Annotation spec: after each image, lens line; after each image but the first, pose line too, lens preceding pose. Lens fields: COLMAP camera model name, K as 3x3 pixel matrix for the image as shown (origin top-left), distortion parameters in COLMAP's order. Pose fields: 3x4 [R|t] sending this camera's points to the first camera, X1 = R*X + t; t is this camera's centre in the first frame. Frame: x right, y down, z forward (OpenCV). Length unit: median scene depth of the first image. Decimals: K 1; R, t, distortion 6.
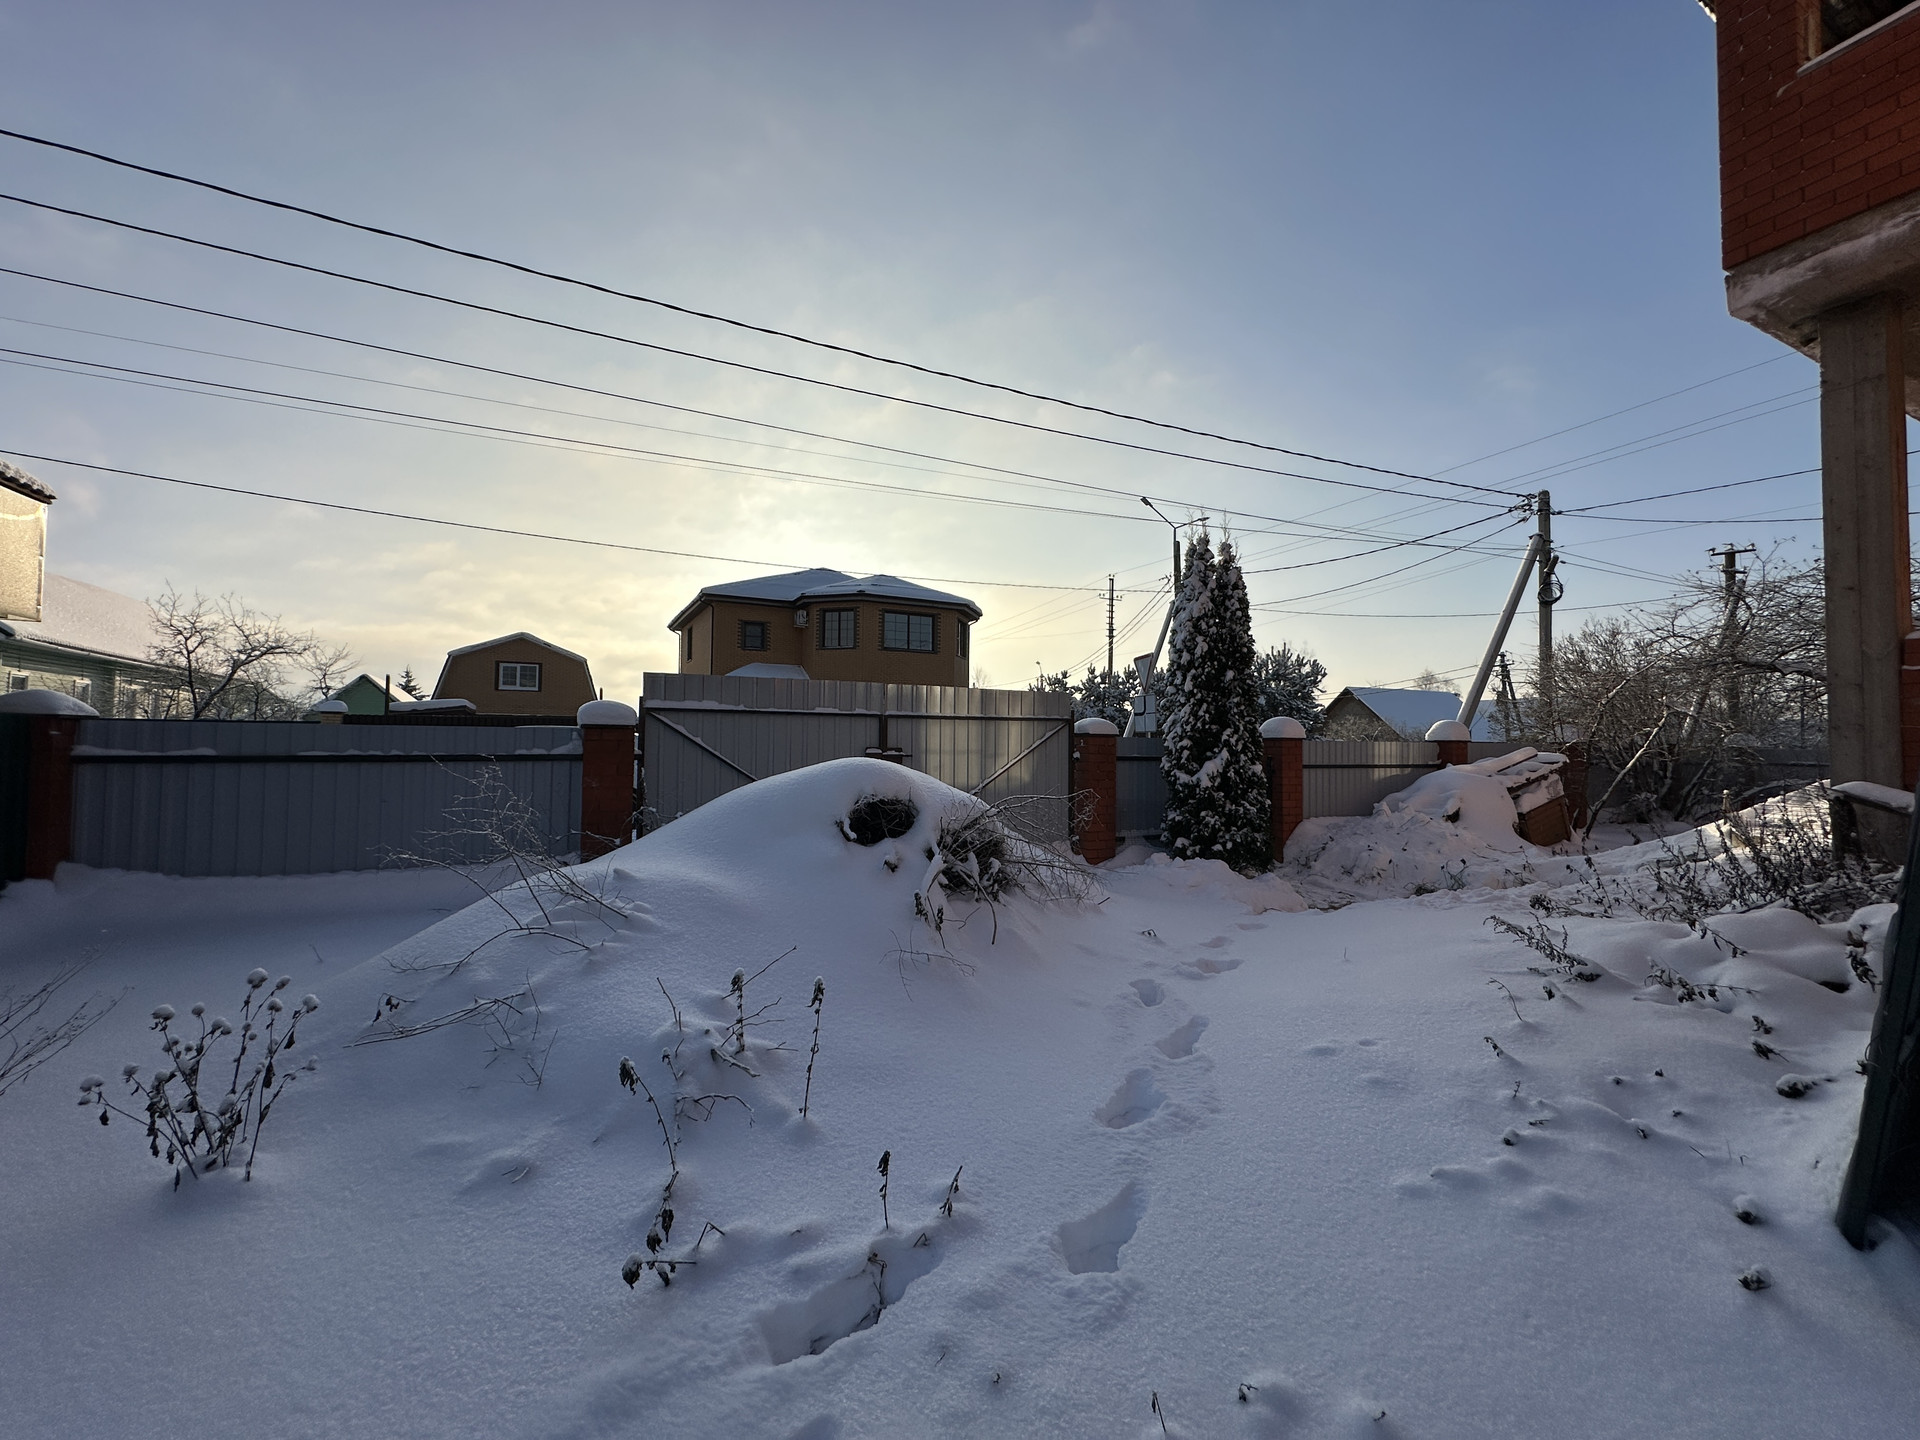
lens RADIAL K [[764.3, 0, 960.0], [0, 764.3, 719.1], [0, 0, 1]] dist [-0.000347, 0.000114]
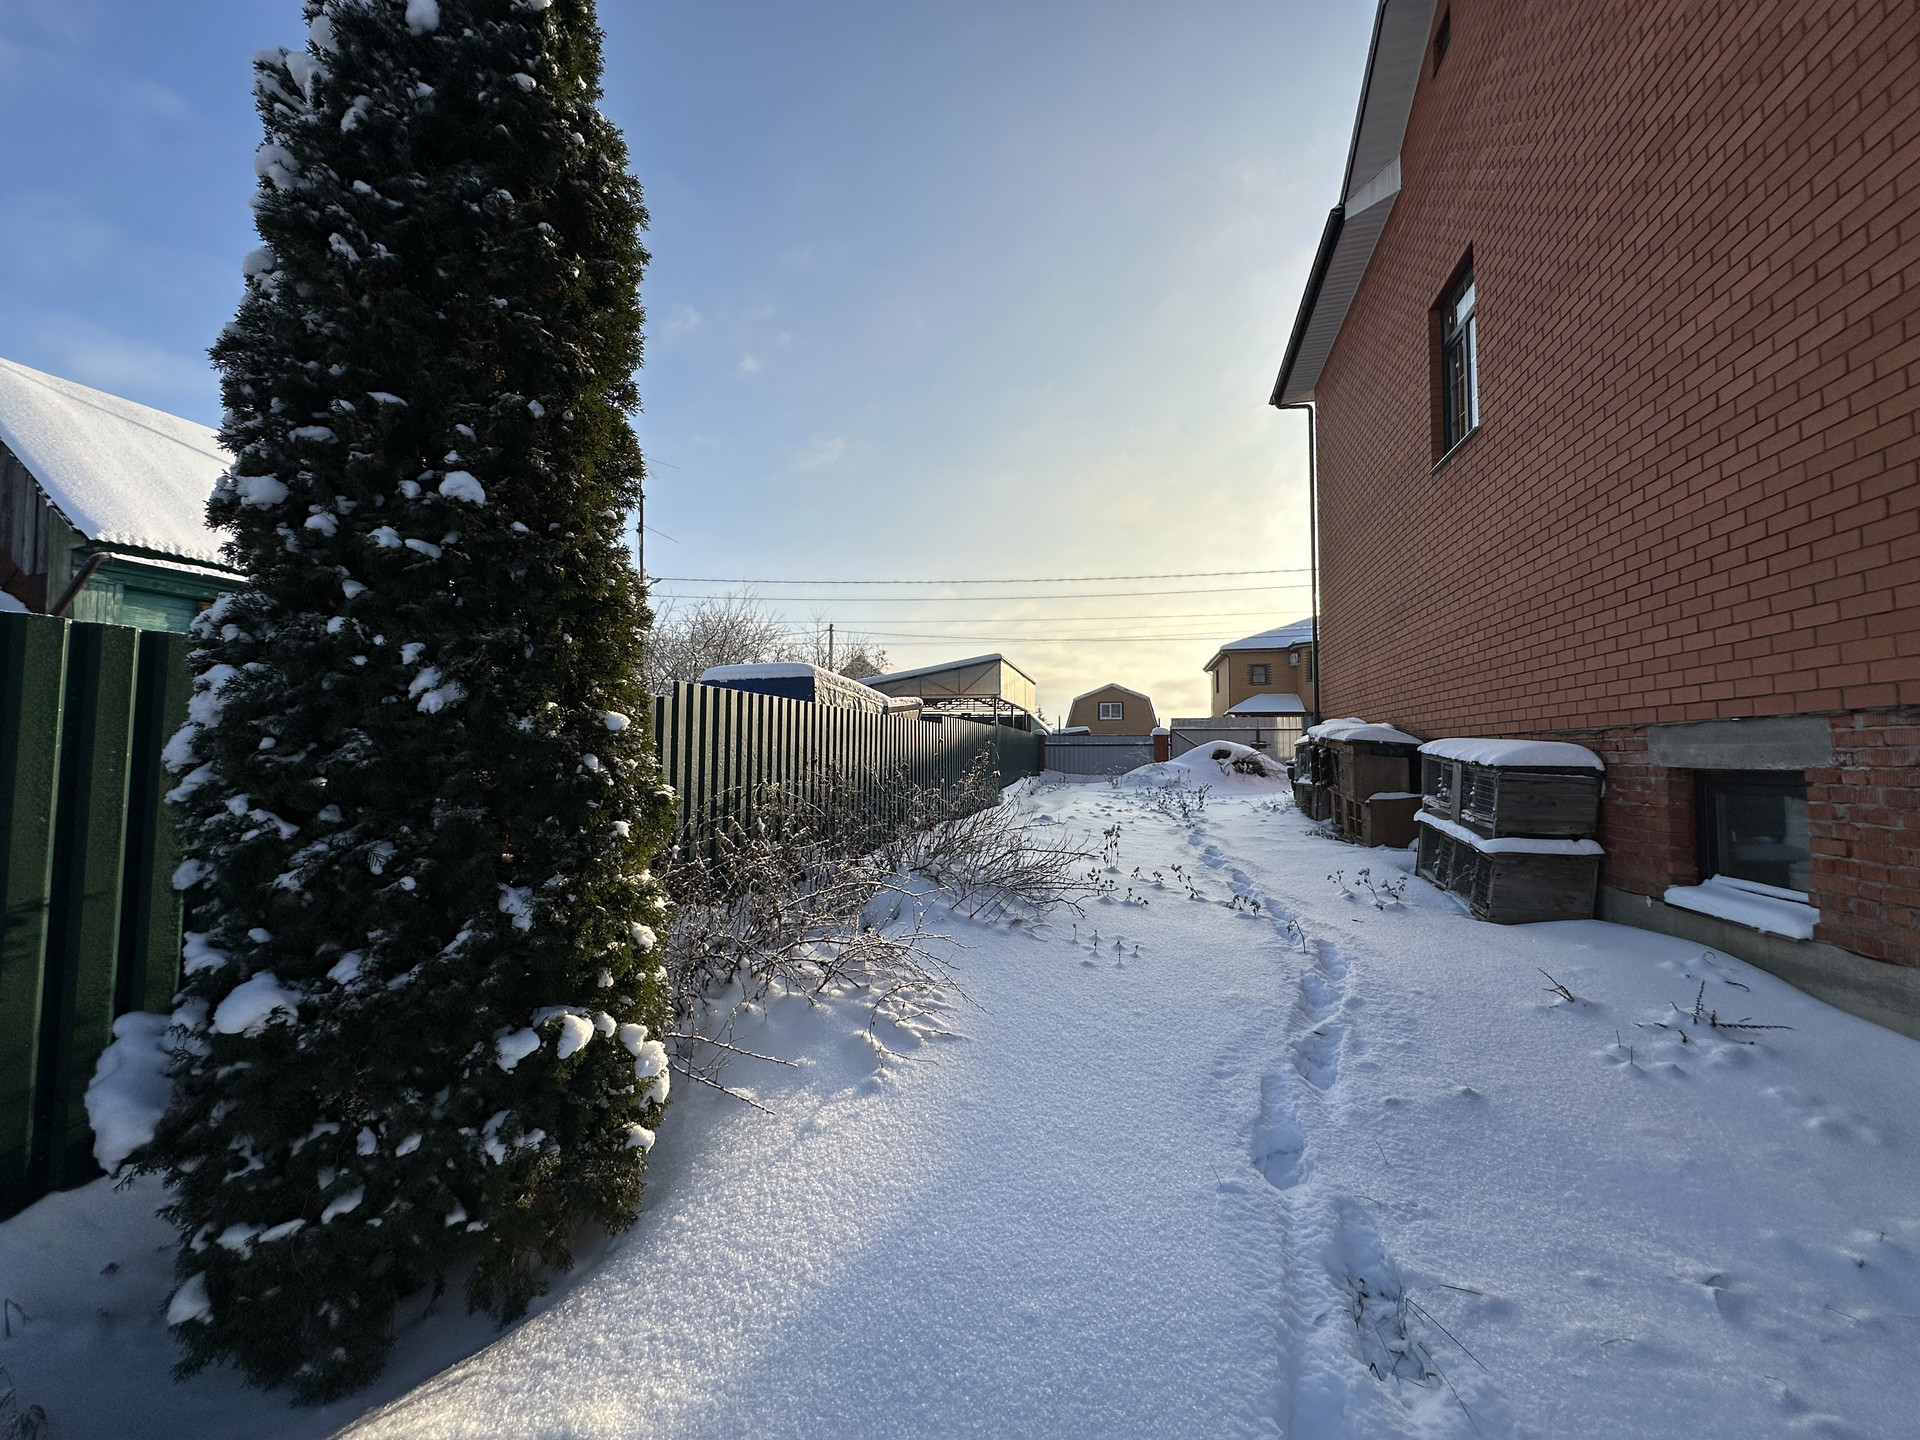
lens RADIAL K [[759.6, 0, 961.7], [0, 759.6, 719.9], [0, 0, 1]] dist [-0.001716, 0.000246]
pose [[0.767856, -0.038716, -0.639452, 0.517560], [0.023863, 0.999208, -0.031843, 0.014656], [0.640178, 0.009191, 0.768172, -1.097321]]
